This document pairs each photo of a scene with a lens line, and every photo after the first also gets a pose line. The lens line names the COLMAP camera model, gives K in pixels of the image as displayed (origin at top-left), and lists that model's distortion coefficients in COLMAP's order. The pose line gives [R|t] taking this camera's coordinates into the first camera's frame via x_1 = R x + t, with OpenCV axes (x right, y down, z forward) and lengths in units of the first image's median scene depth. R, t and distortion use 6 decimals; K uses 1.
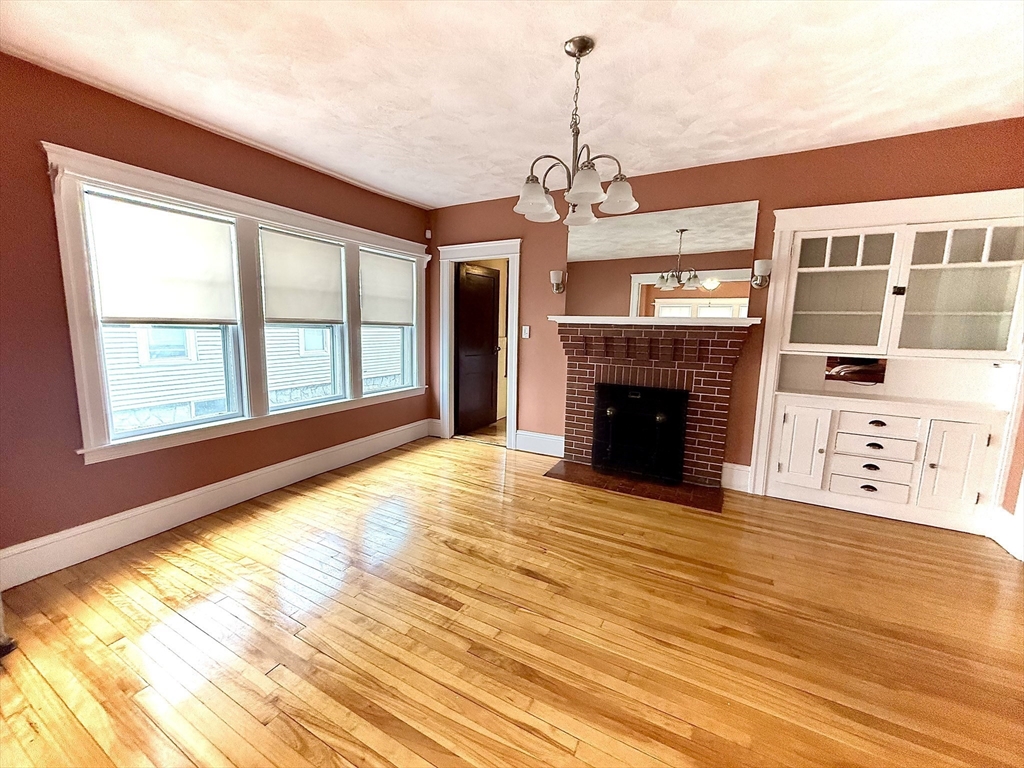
lens RADIAL K [[407.4, 0, 507.2], [0, 407.4, 383.9], [0, 0, 1]] dist [-0.000529, -0.000403]
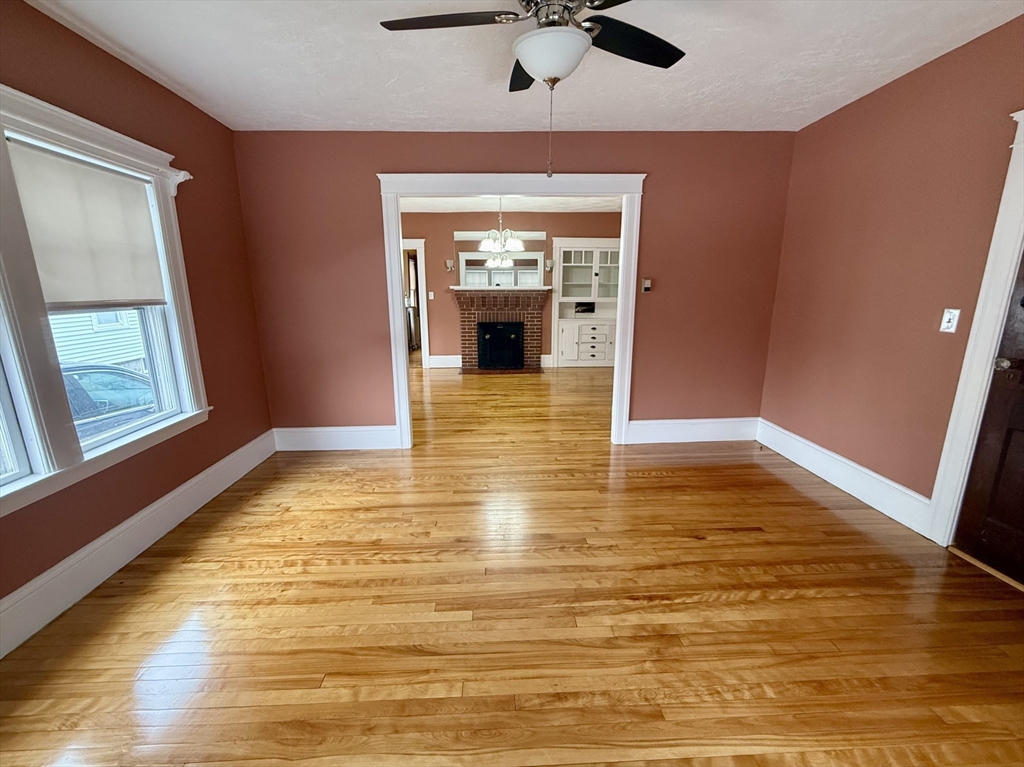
lens RADIAL K [[407.4, 0, 510.9], [0, 407.4, 380.5], [0, 0, 1]] dist [-0.000529, -0.000403]
pose [[0.855074, -0.134418, 0.500780, -0.694209], [0.091453, 0.989769, 0.109517, 0.079180], [-0.510378, -0.047847, 0.858618, -0.764644]]
